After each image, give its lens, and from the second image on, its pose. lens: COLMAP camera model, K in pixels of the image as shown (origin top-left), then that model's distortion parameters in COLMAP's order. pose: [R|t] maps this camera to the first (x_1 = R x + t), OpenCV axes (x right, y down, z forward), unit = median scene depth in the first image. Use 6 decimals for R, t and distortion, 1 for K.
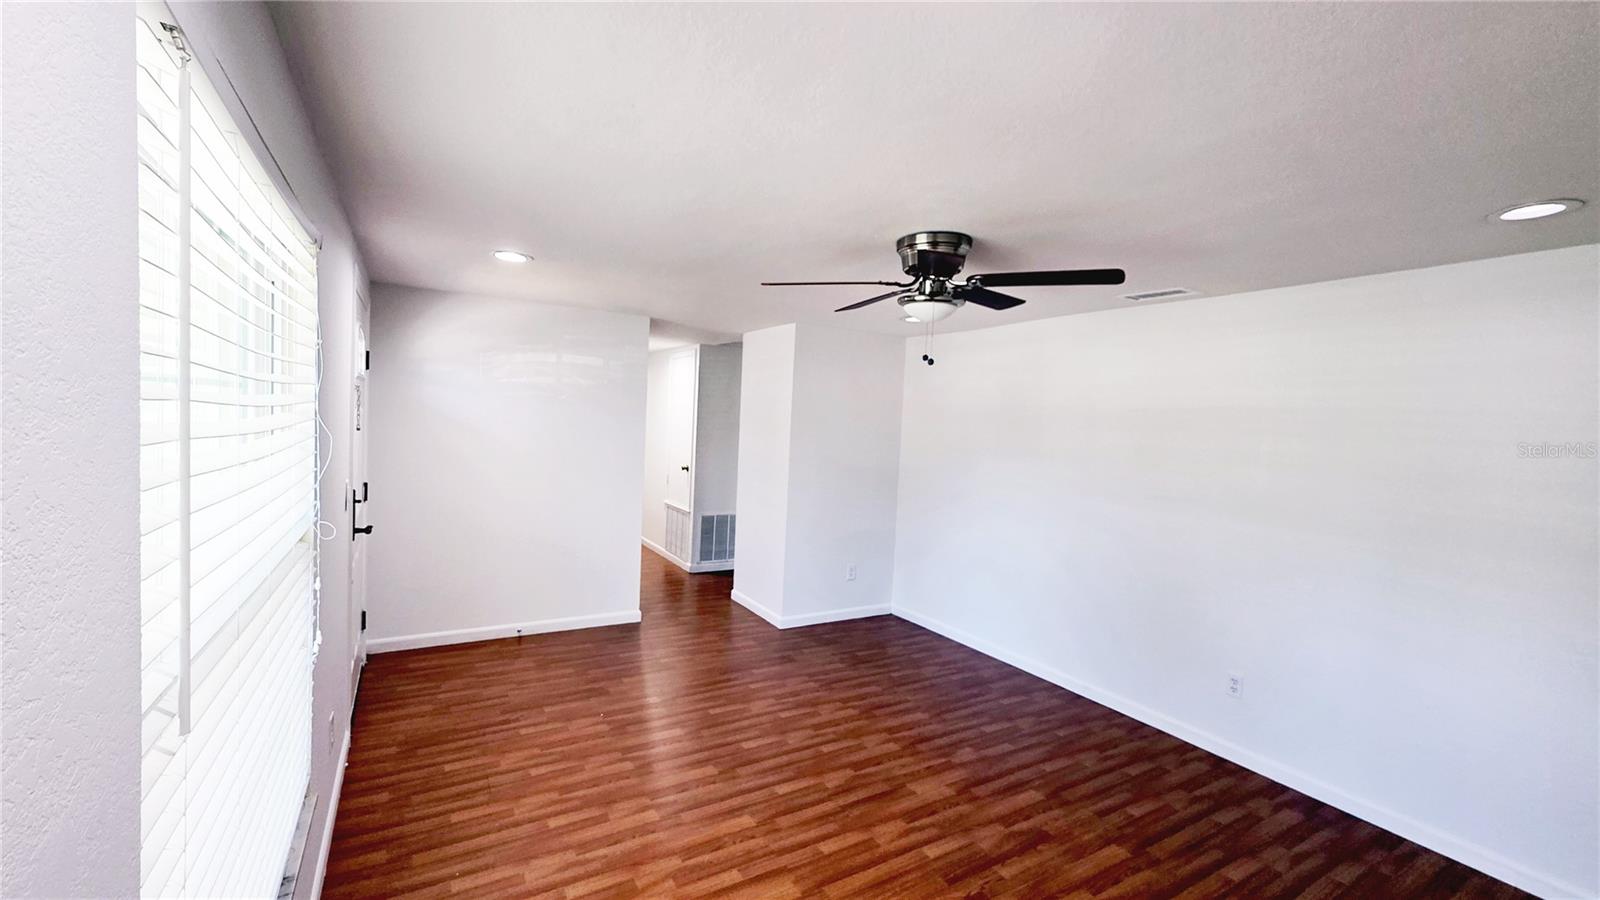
lens RADIAL K [[639.3, 0, 797.6], [0, 639.3, 456.7], [0, 0, 1]] dist [0.000897, 0.000205]
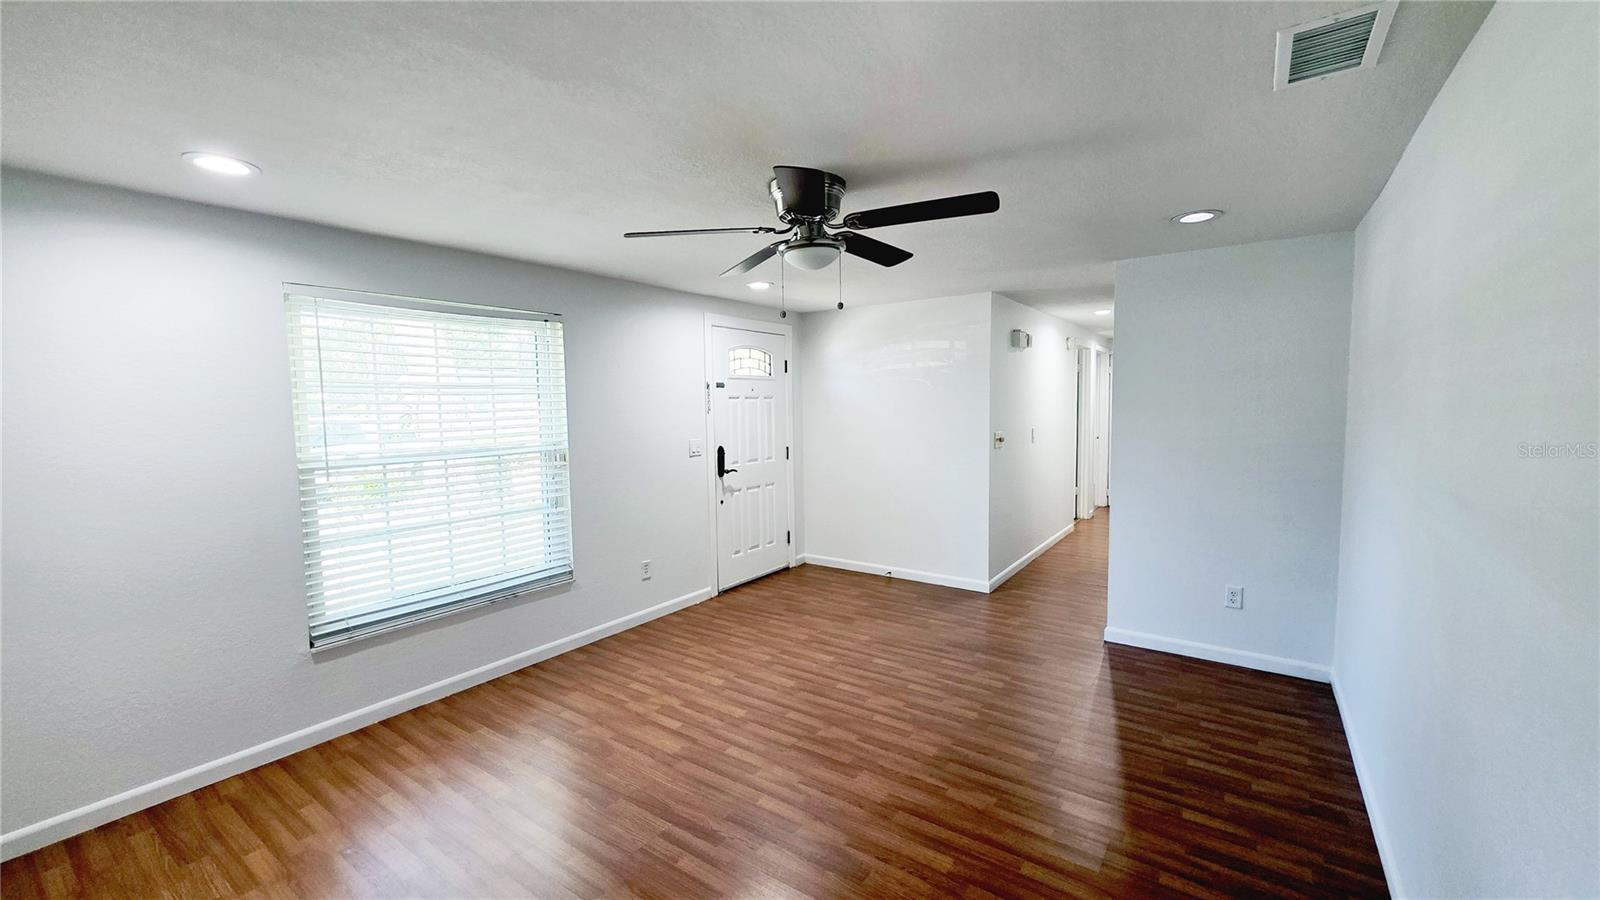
lens RADIAL K [[639.3, 0, 794.1], [0, 639.3, 448.9], [0, 0, 1]] dist [0.000897, 0.000205]
pose [[0.402898, 0.016717, -0.915092, 0.807449], [-0.015006, 0.999819, 0.011658, 0.030625], [0.915122, 0.009035, 0.403076, 0.439508]]
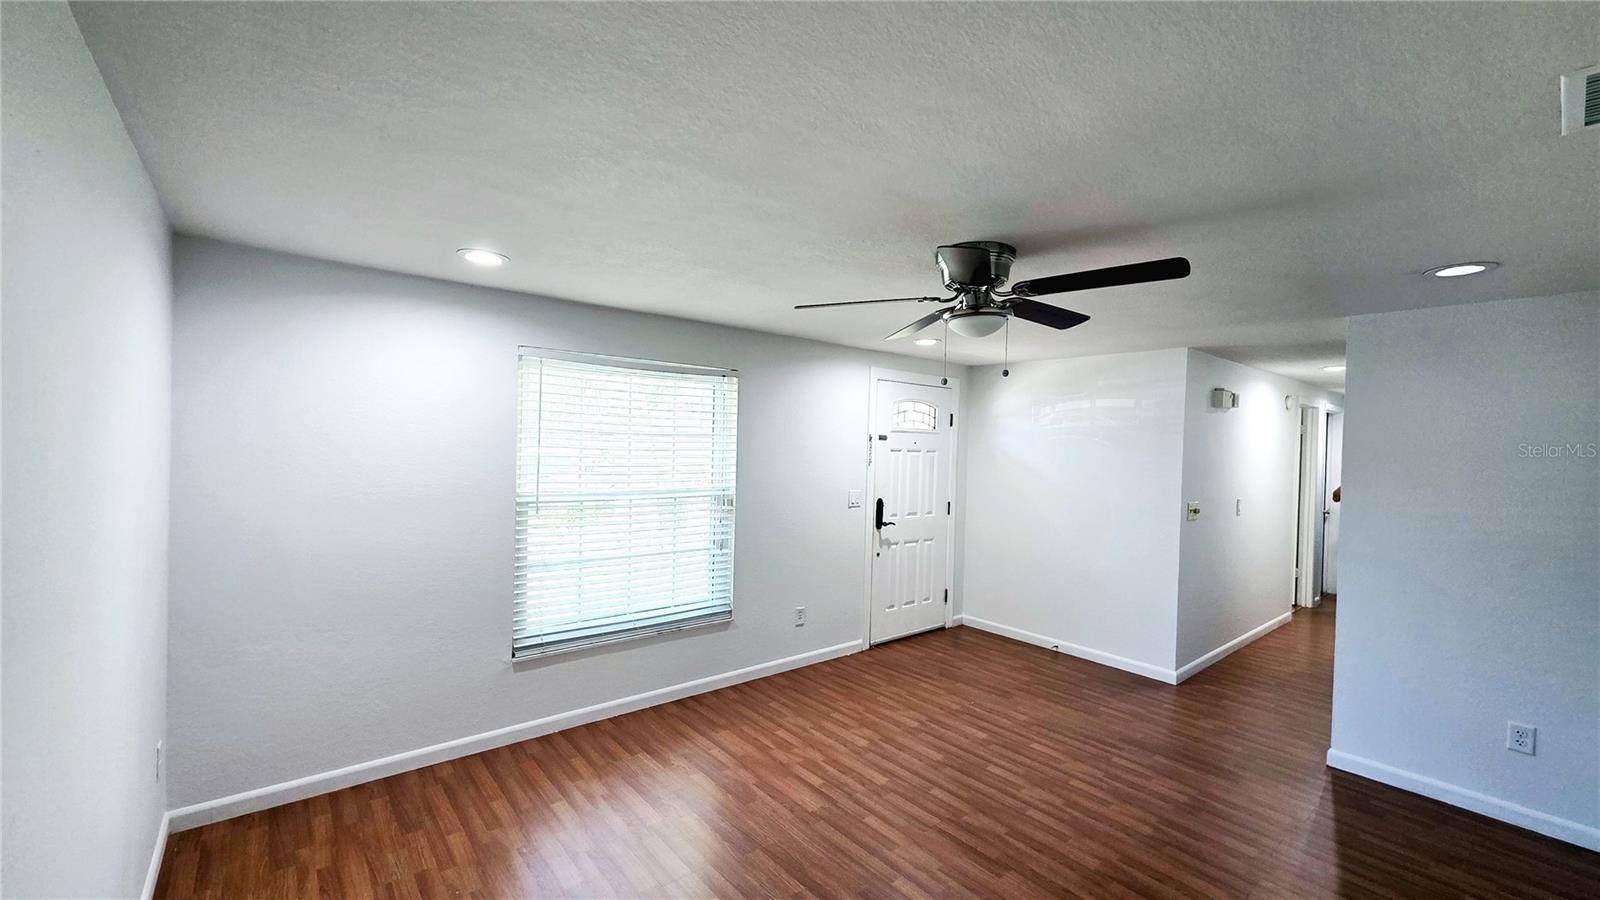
lens RADIAL K [[639.3, 0, 793.6], [0, 639.3, 448.0], [0, 0, 1]] dist [0.000897, 0.000205]
pose [[0.156739, -0.029795, -0.987191, 0.821082], [-0.072594, 0.996494, -0.041601, 0.004088], [0.984969, 0.078184, 0.154027, 0.445317]]
